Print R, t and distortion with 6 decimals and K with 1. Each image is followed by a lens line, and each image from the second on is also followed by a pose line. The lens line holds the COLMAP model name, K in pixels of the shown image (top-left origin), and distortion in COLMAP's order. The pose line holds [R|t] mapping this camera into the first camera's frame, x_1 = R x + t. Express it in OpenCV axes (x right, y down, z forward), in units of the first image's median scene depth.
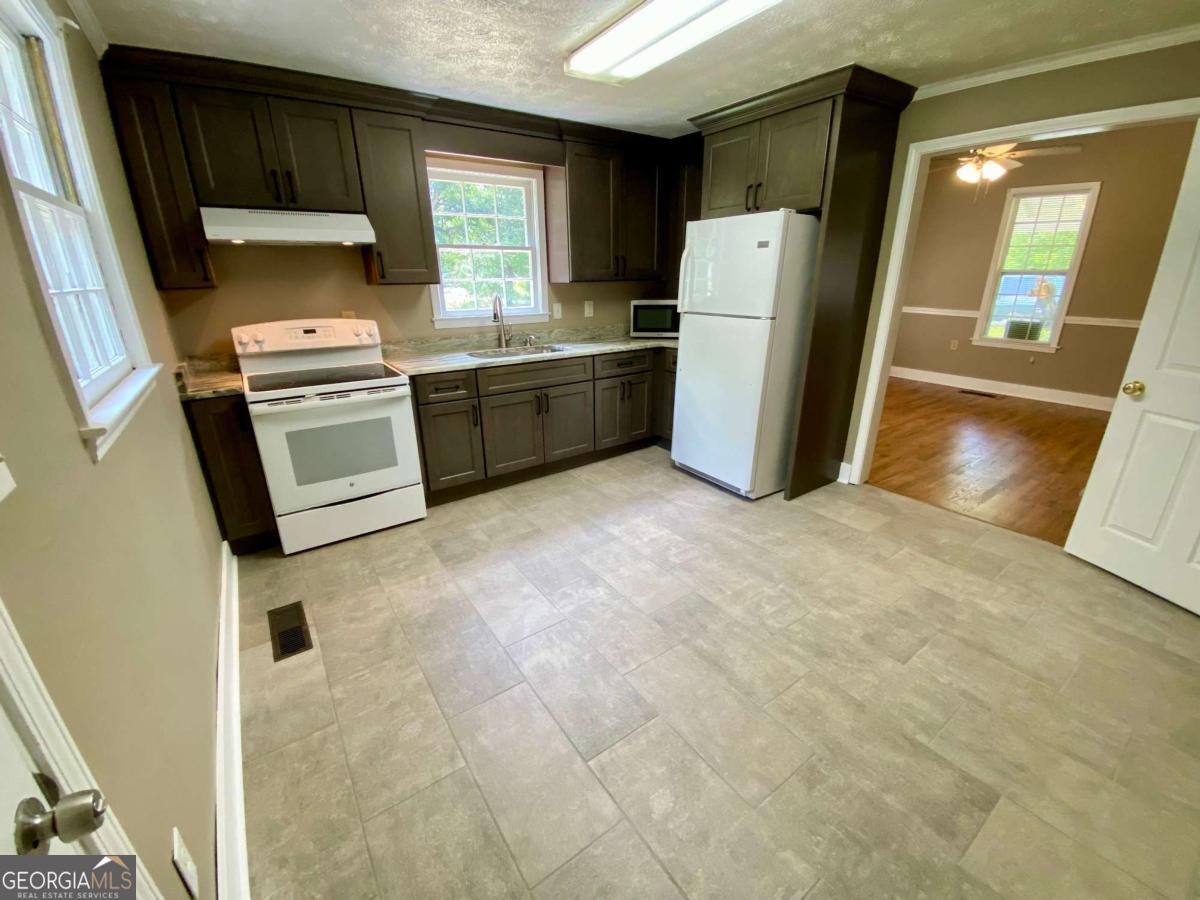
lens RADIAL K [[484.2, 0, 596.3], [0, 484.2, 450.6], [0, 0, 1]] dist [0.026462, -0.022534]
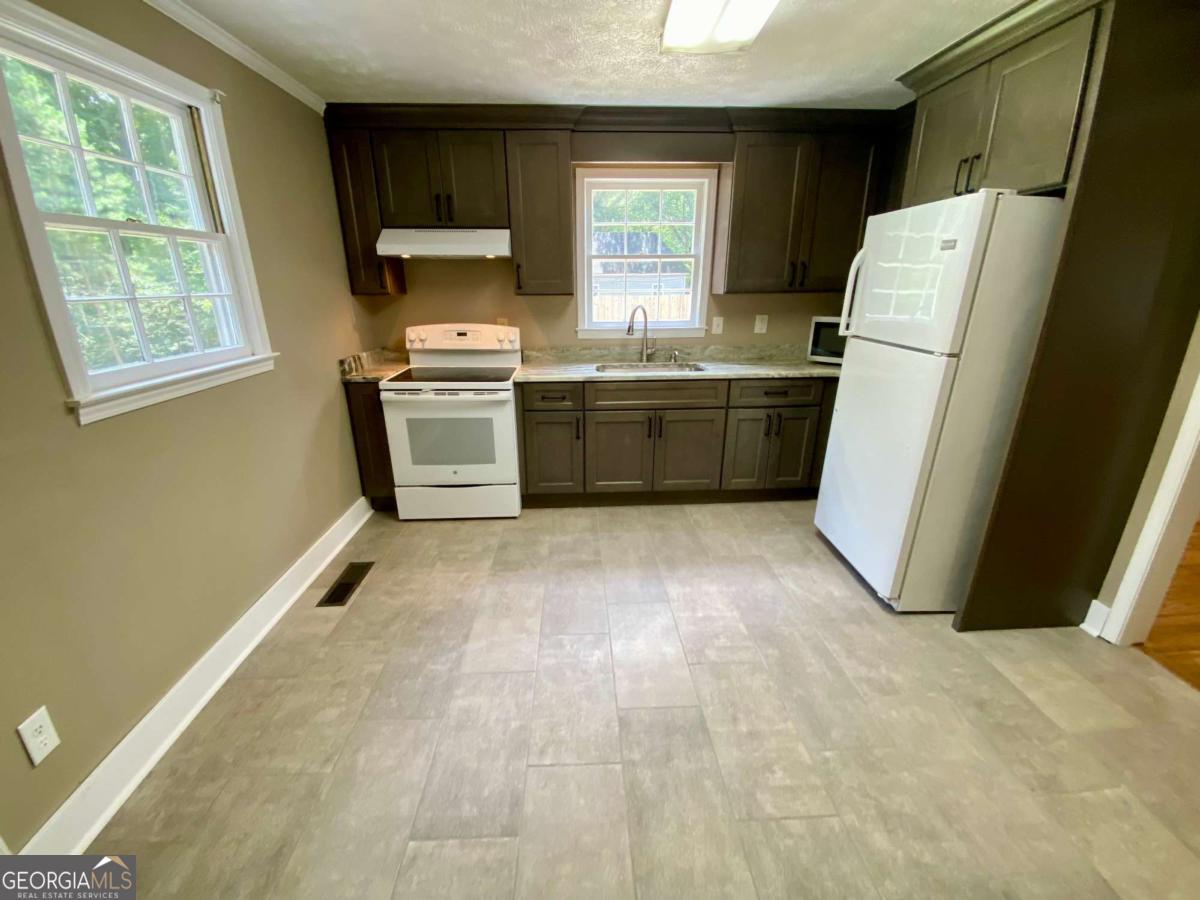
lens RADIAL K [[484.2, 0, 596.3], [0, 484.2, 450.6], [0, 0, 1]] dist [0.026462, -0.022534]
pose [[0.842273, 0.181029, -0.507746, 0.309958], [-0.187085, 0.981545, 0.039610, -0.080135], [0.505546, 0.061629, 0.860596, 0.195270]]
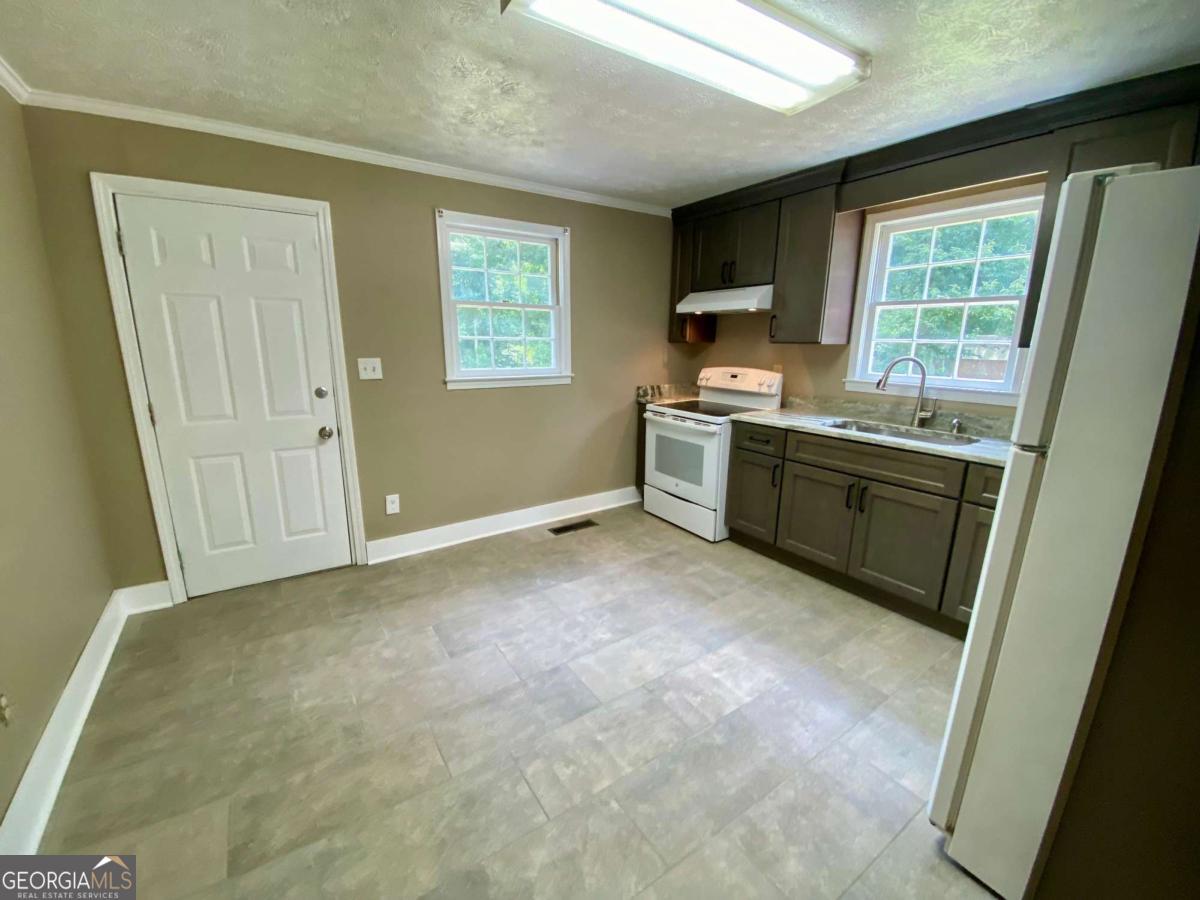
lens RADIAL K [[483.4, 0, 592.1], [0, 483.4, 446.5], [0, 0, 1]] dist [0.053306, -0.035725]
pose [[-0.027962, 0.228518, -0.973138, 0.742260], [-0.342865, 0.912268, 0.224076, -0.235551], [0.938968, 0.339921, 0.052842, 0.640693]]
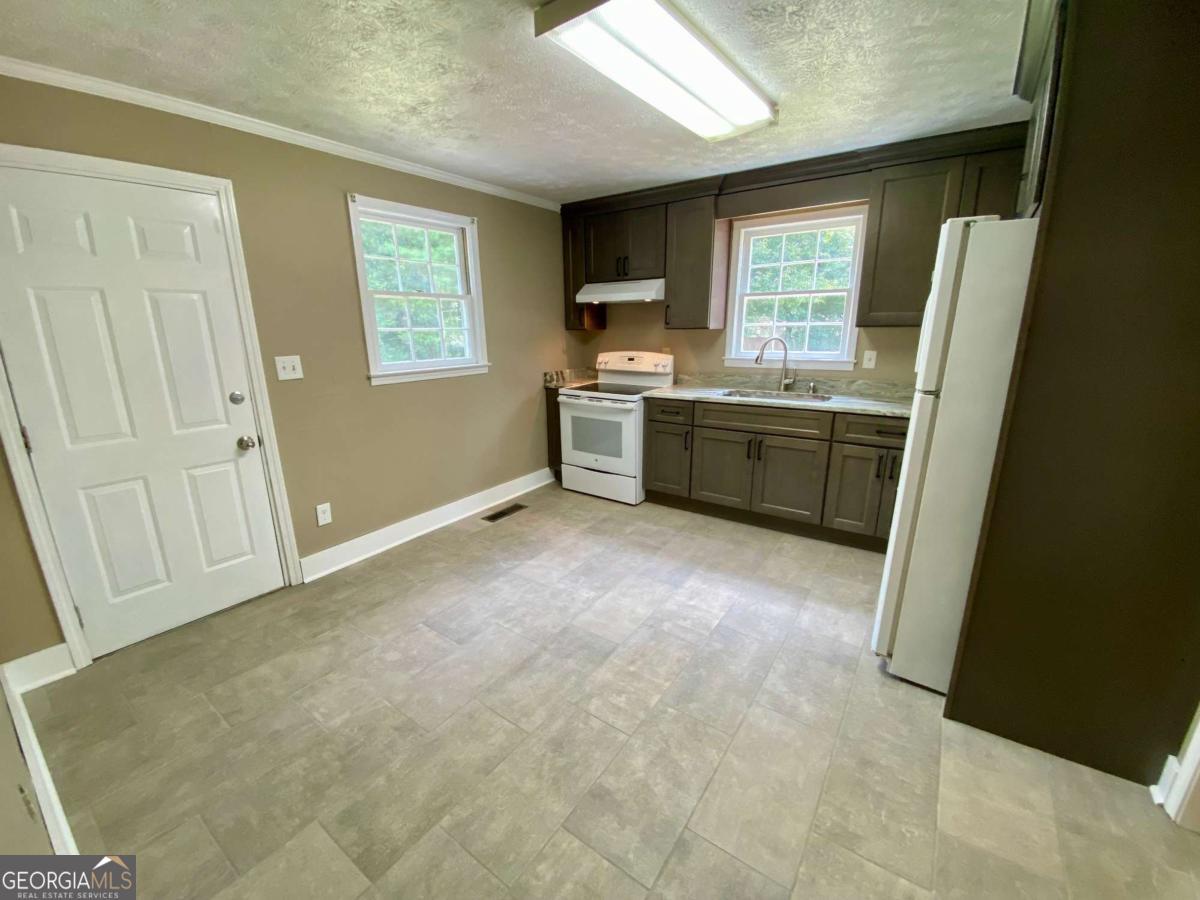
lens RADIAL K [[483.4, 0, 592.1], [0, 483.4, 446.5], [0, 0, 1]] dist [0.053306, -0.035725]
pose [[0.327250, 0.237899, -0.914501, 0.790688], [-0.308250, 0.941724, 0.134675, -0.156542], [0.893247, 0.237823, 0.381511, 0.397048]]
